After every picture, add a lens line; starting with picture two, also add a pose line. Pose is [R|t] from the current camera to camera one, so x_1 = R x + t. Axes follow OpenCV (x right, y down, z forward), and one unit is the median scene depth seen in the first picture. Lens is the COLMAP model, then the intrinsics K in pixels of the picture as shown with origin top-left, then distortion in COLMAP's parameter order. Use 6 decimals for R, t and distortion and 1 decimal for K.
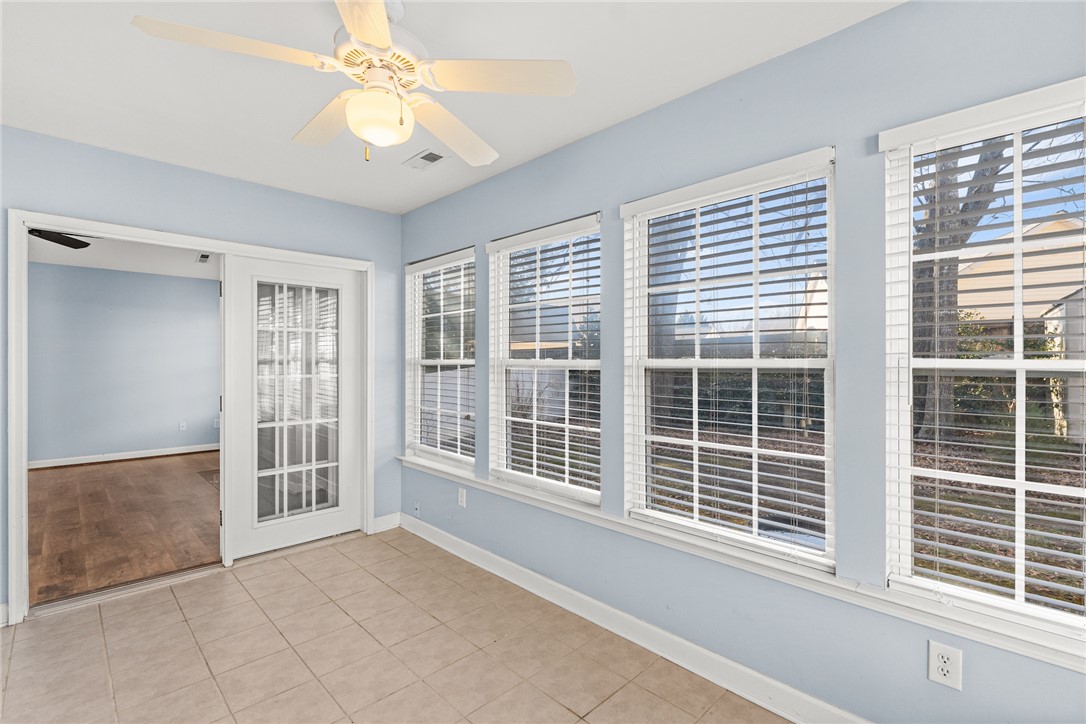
lens RADIAL K [[487.3, 0, 545.6], [0, 487.3, 360.4], [0, 0, 1]] dist [-0.008659, 0.000524]
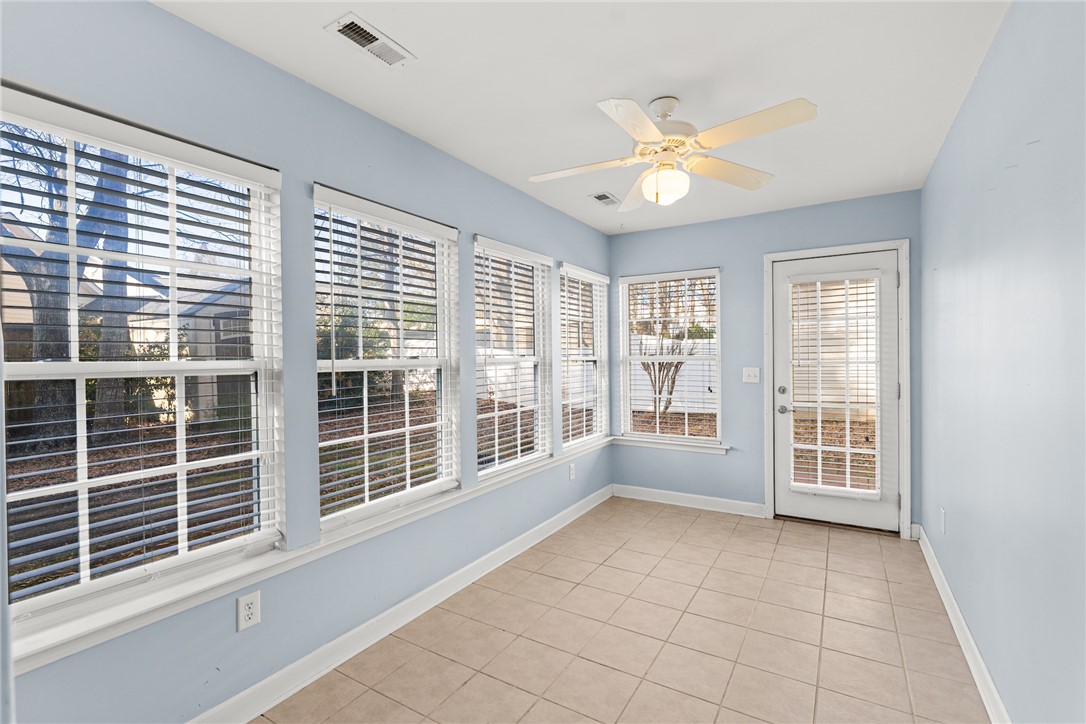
lens RADIAL K [[487.3, 0, 542.1], [0, 487.3, 364.0], [0, 0, 1]] dist [-0.008659, 0.000524]
pose [[-0.245991, -0.003218, 0.969267, -0.795077], [0.011130, 0.999919, 0.006145, 0.005001], [-0.969208, 0.012300, -0.245935, 0.827942]]
